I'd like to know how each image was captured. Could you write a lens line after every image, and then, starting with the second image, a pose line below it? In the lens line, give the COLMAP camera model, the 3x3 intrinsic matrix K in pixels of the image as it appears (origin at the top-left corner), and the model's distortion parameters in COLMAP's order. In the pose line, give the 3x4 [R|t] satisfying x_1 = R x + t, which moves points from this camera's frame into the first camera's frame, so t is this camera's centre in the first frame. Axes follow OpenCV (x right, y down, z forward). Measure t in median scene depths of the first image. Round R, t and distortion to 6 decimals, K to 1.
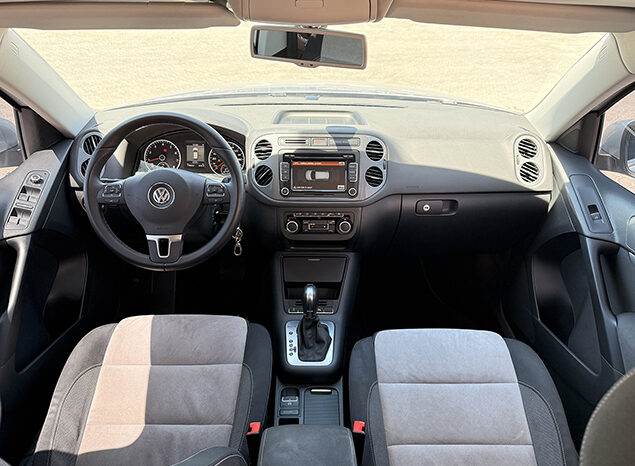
lens RADIAL K [[443.4, 0, 314.1], [0, 443.4, 236.0], [0, 0, 1]] dist [0.003768, -0.008321]
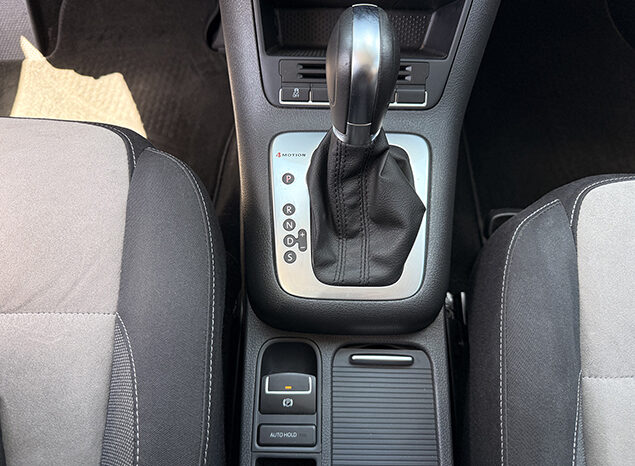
lens RADIAL K [[443.4, 0, 314.1], [0, 443.4, 236.0], [0, 0, 1]] dist [0.003768, -0.008321]
pose [[0.999889, 0.011948, -0.008898, -0.022762], [-0.004780, 0.823012, 0.568004, 0.056838], [0.014110, -0.567899, 0.822977, 0.530564]]
